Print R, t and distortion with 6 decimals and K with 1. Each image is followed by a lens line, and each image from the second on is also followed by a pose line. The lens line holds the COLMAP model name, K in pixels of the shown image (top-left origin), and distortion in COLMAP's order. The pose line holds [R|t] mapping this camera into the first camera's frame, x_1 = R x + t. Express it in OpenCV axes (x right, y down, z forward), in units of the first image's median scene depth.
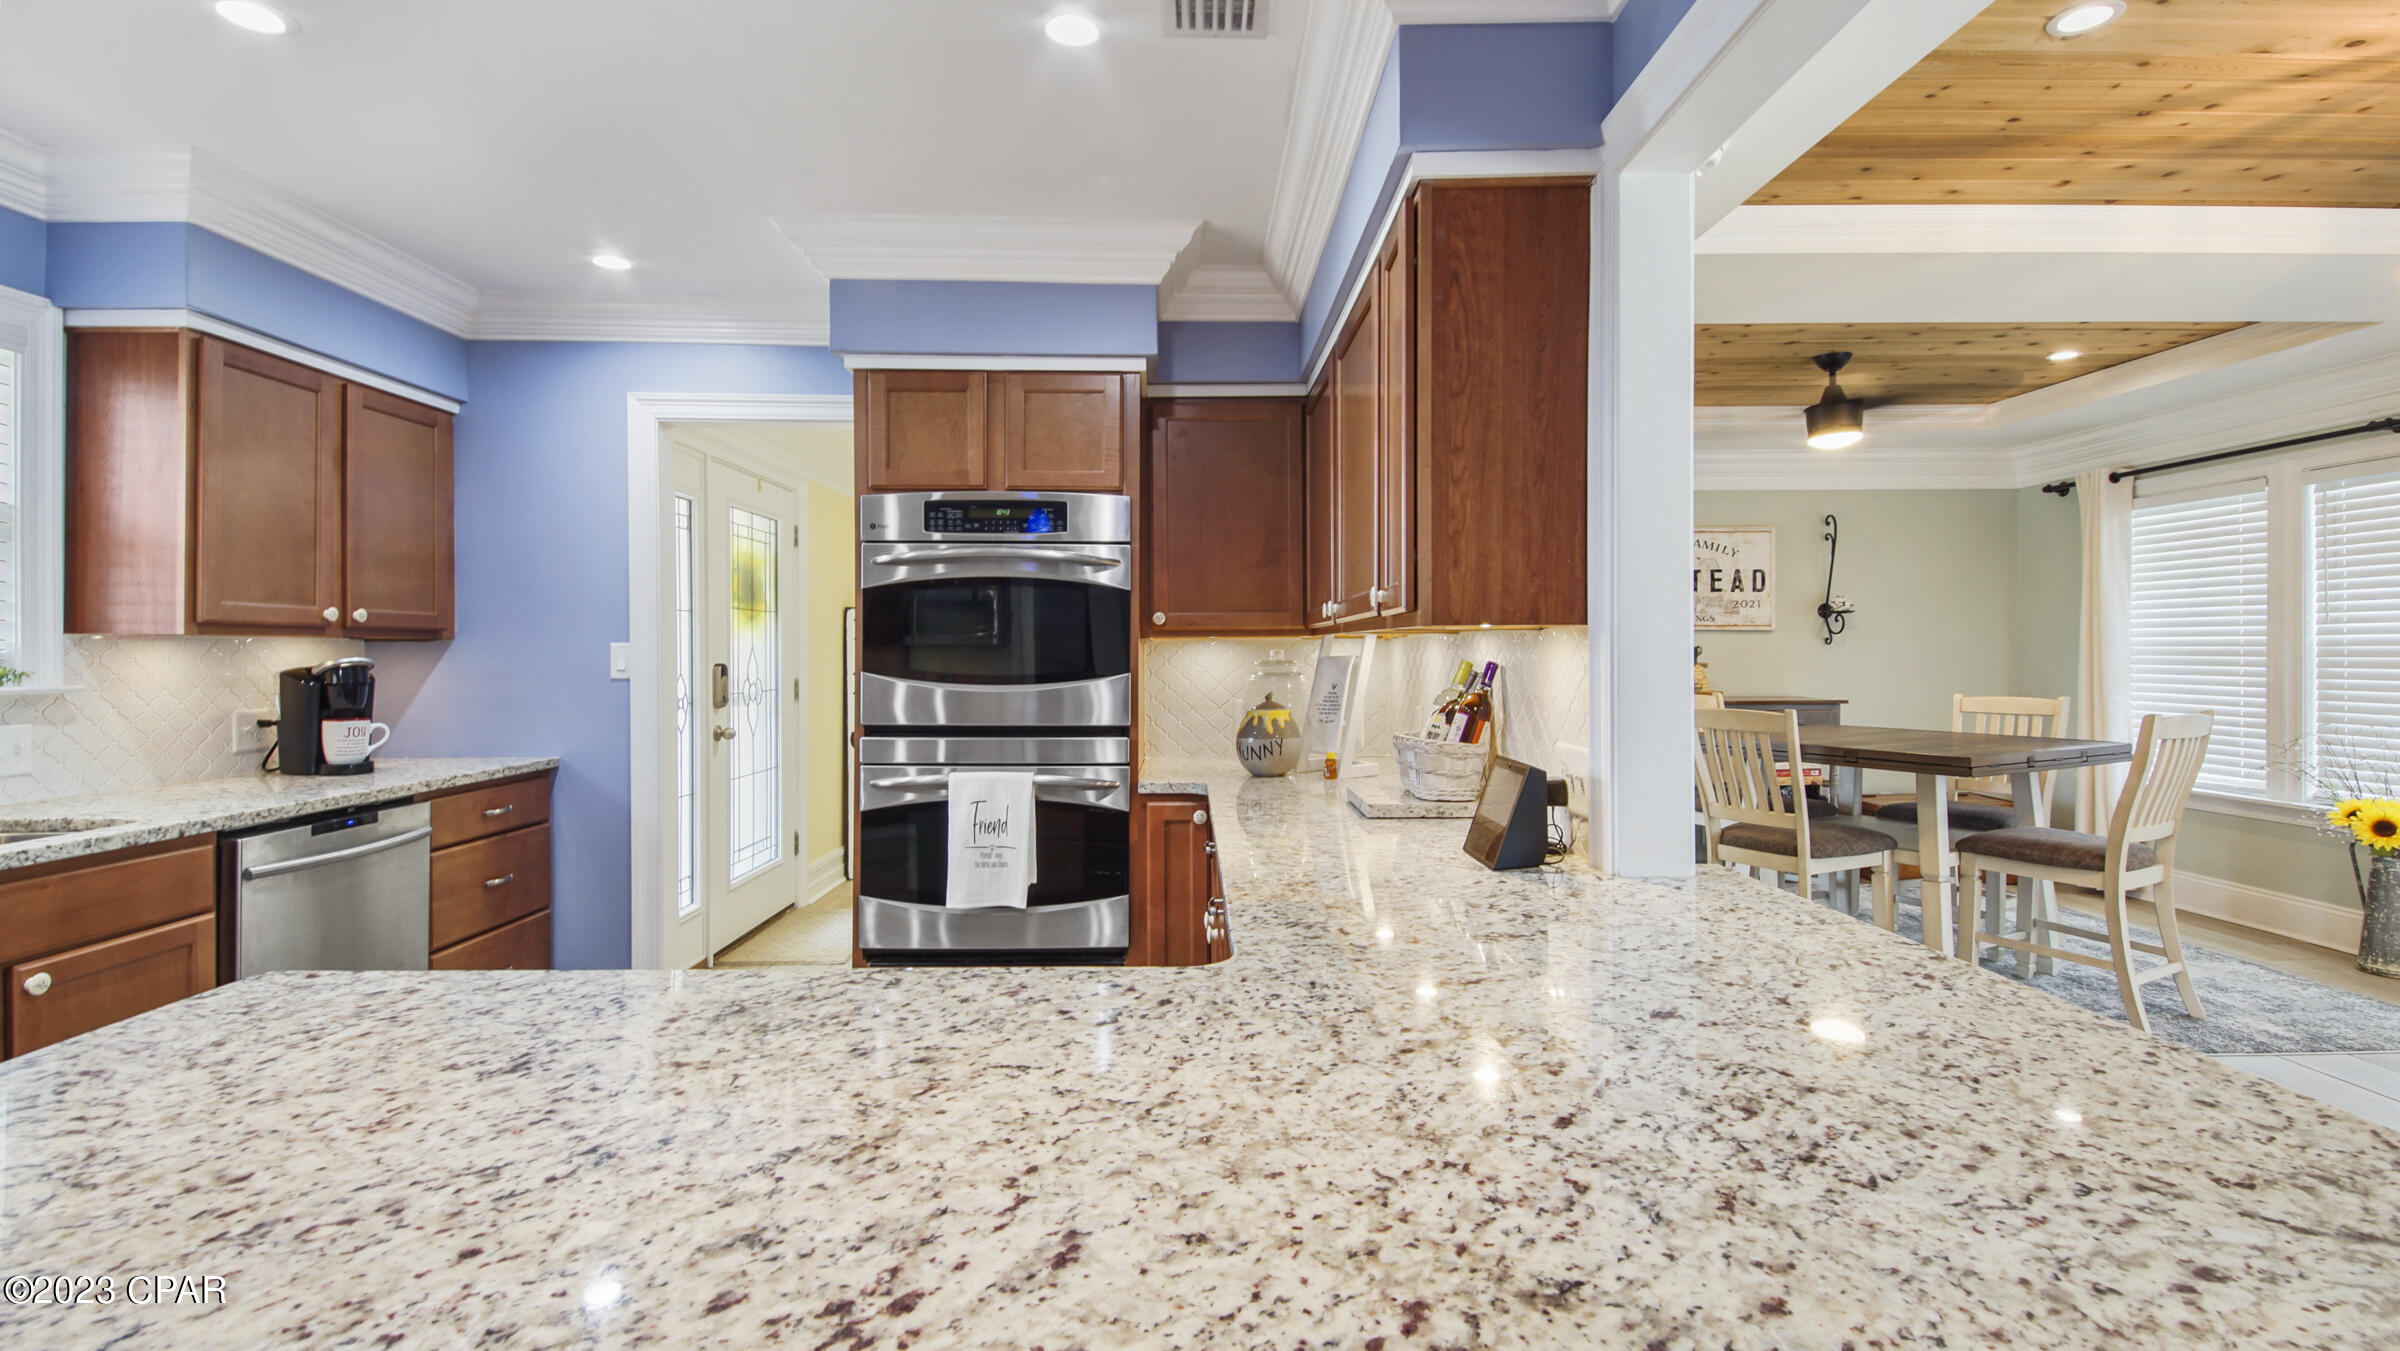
lens RADIAL K [[1050.5, 0, 1198.9], [0, 1050.5, 647.3], [0, 0, 1]] dist [0.025121, -0.016024]
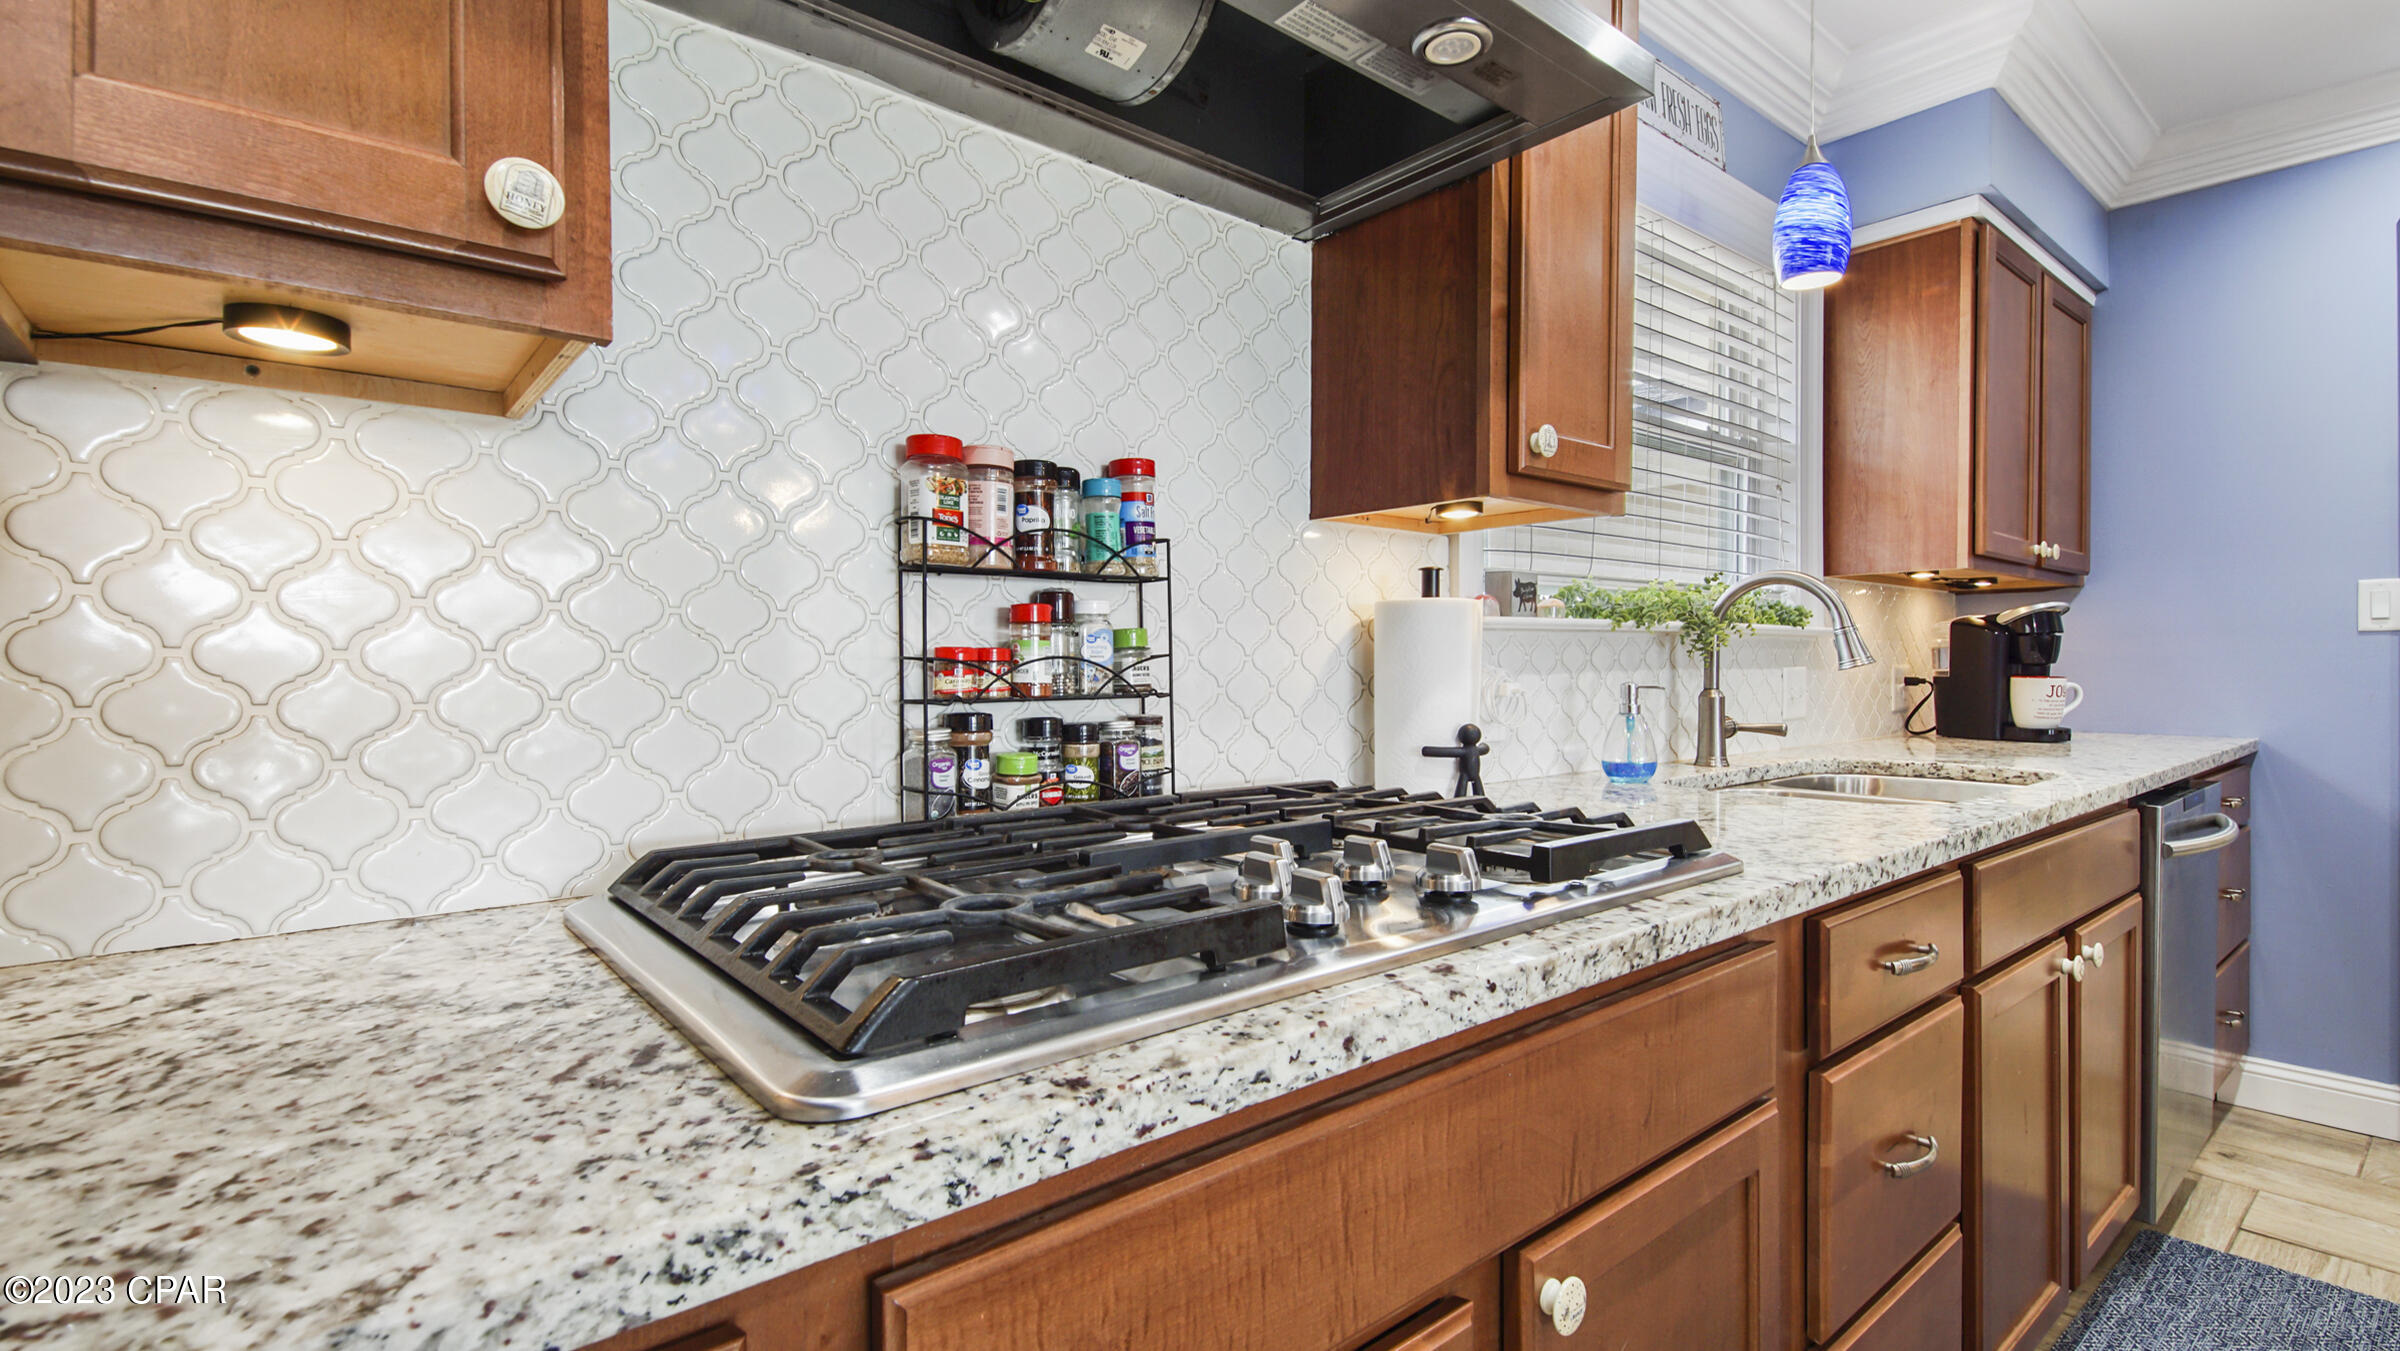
lens RADIAL K [[1050.5, 0, 1189.2], [0, 1050.5, 675.2], [0, 0, 1]] dist [0.025121, -0.016024]
pose [[0.619106, 0.004094, -0.785297, -0.597447], [0.008627, 0.999891, 0.012013, 0.054695], [0.785260, -0.014212, 0.619003, -0.050014]]
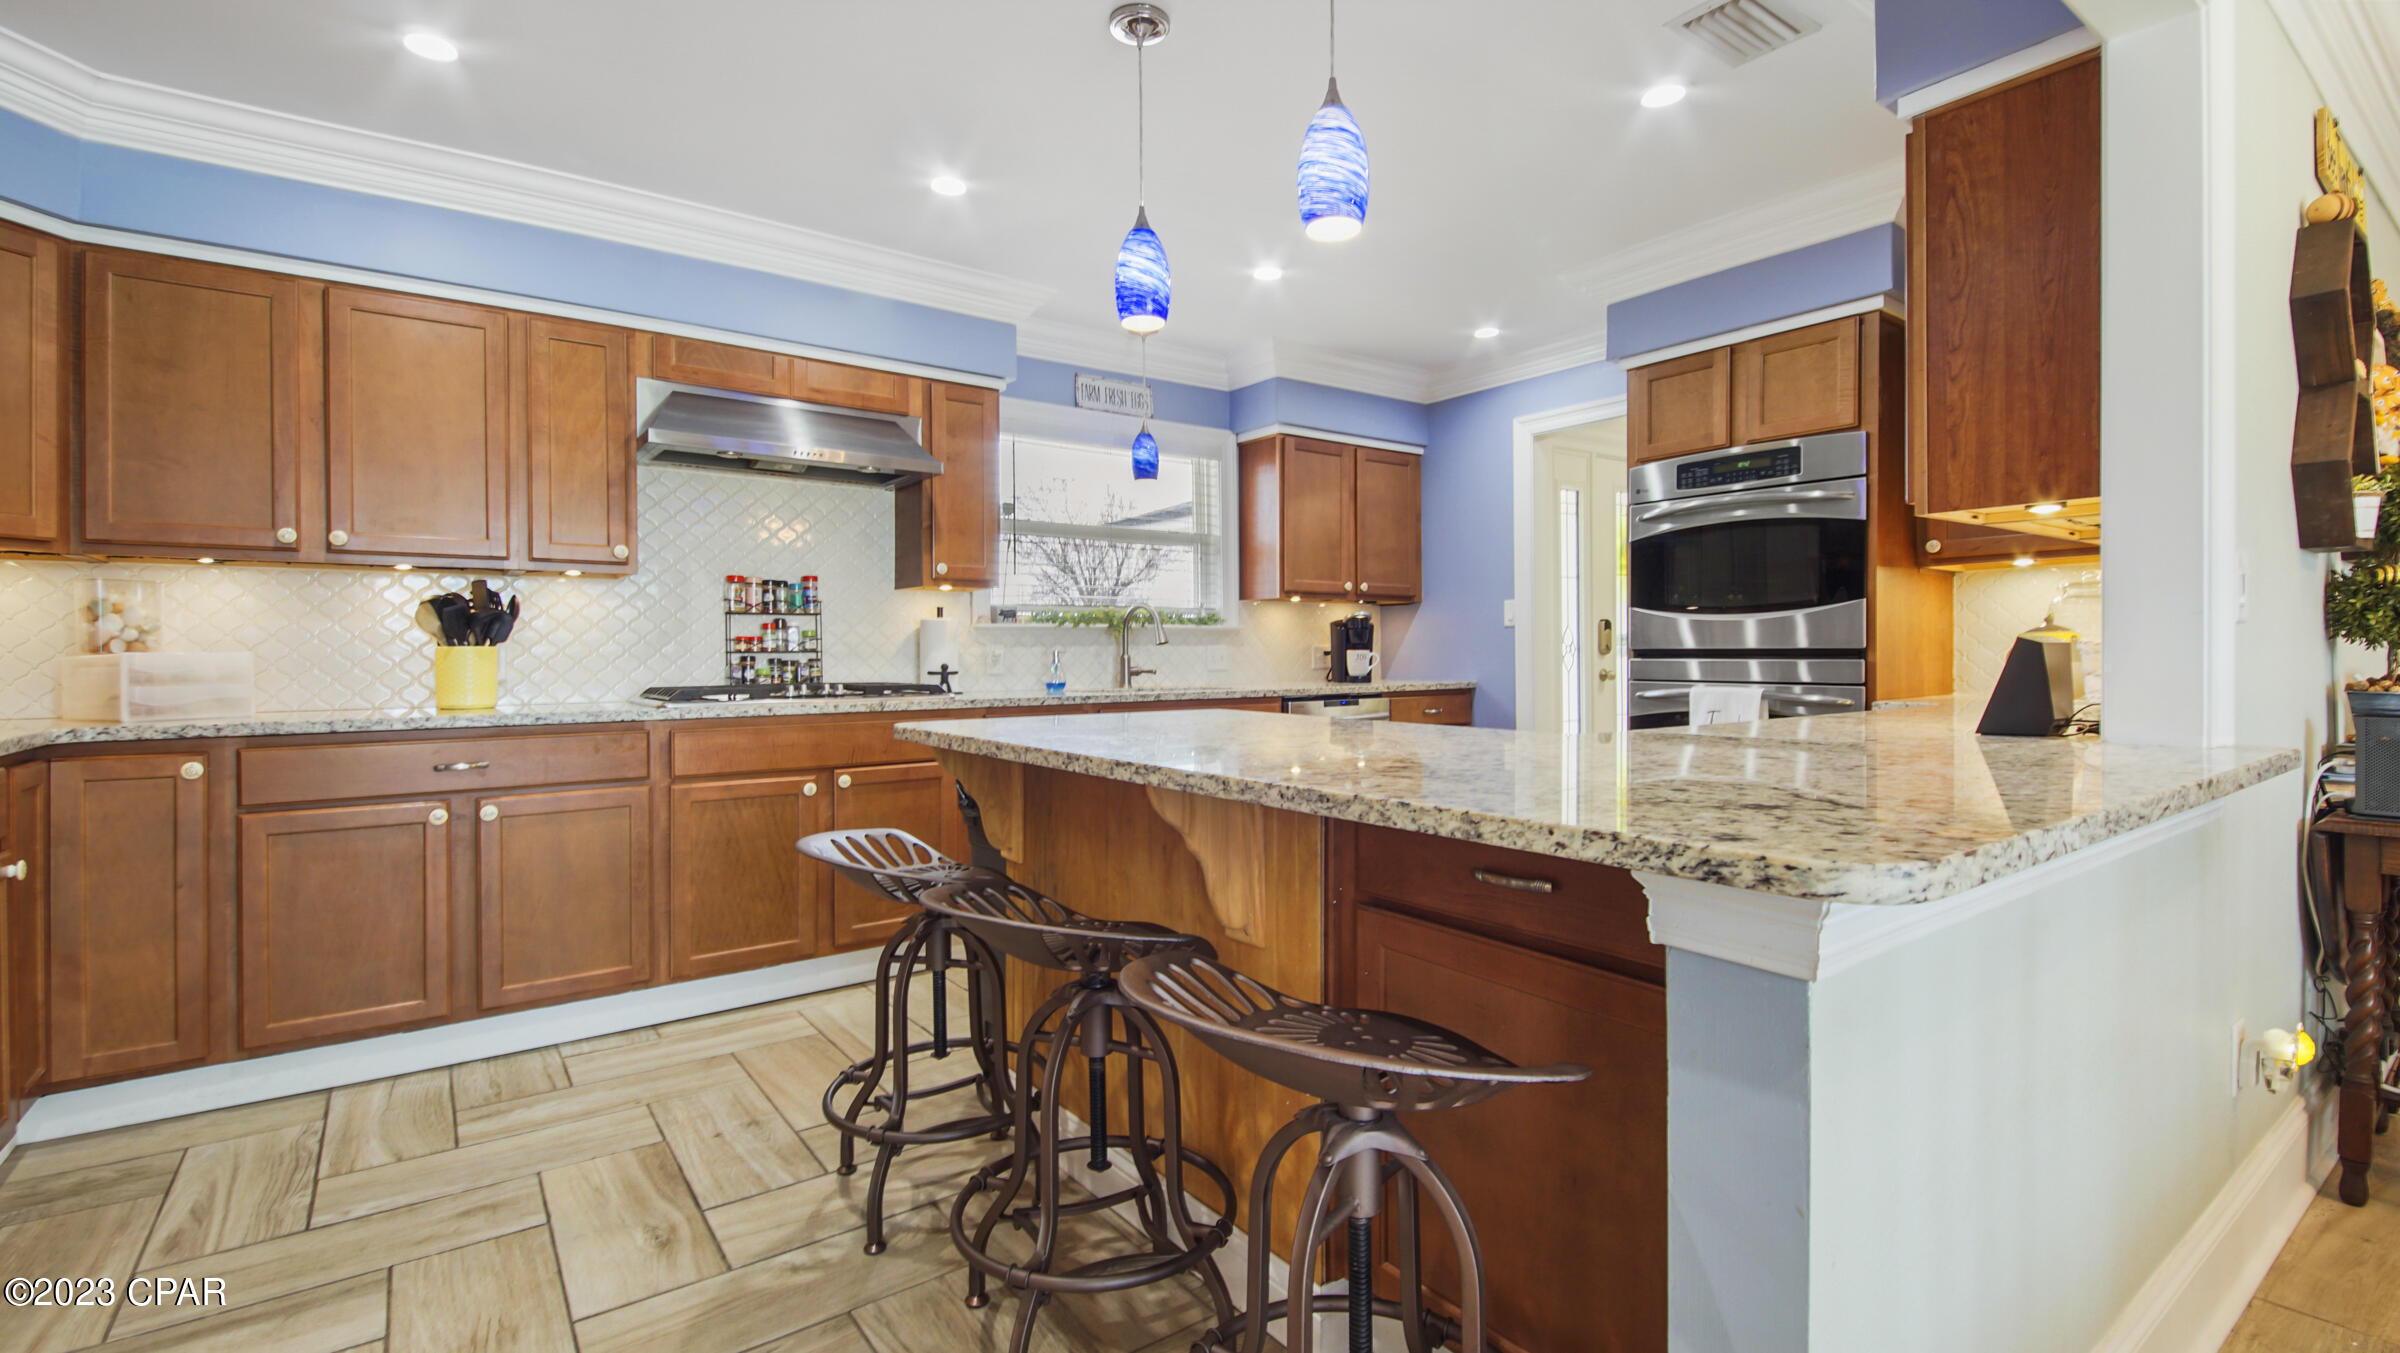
lens RADIAL K [[1050.5, 0, 1191.4], [0, 1050.5, 663.9], [0, 0, 1]] dist [0.025121, -0.016024]
pose [[0.574580, 0.004568, -0.818436, 0.422294], [0.009954, 0.999871, 0.012570, 0.071247], [0.818388, -0.015369, 0.574461, -0.173195]]
